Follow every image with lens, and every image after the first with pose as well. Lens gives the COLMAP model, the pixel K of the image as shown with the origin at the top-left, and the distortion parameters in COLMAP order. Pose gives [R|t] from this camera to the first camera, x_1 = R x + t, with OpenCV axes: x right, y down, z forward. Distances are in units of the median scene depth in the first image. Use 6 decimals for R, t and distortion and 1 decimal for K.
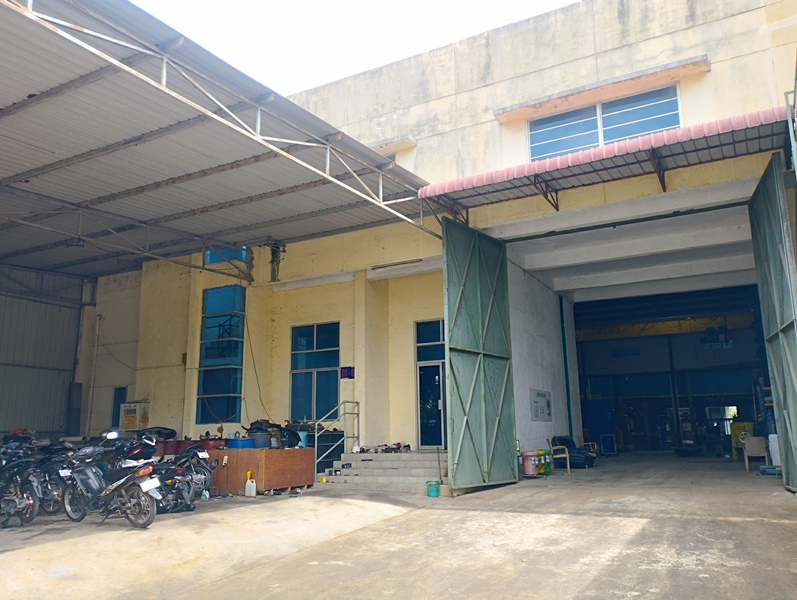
lens RADIAL K [[655.2, 0, 398.5], [0, 655.2, 300.0], [0, 0, 1]] dist [0.104555, -0.145520]
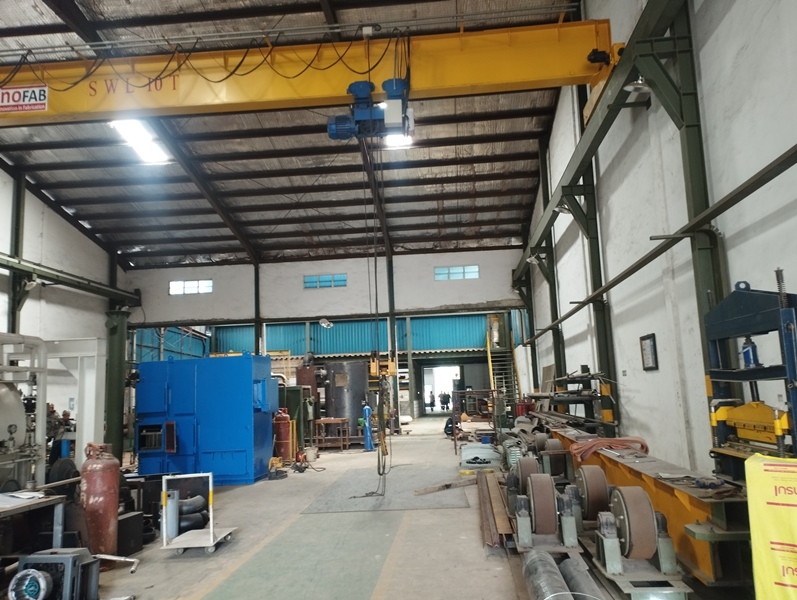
lens RADIAL K [[655.2, 0, 398.5], [0, 655.2, 300.0], [0, 0, 1]] dist [0.104555, -0.145520]
pose [[0.886722, 0.029779, 0.461343, 0.132087], [-0.054945, 0.997639, 0.041210, 0.068894], [-0.459026, -0.061890, 0.886264, 0.449619]]
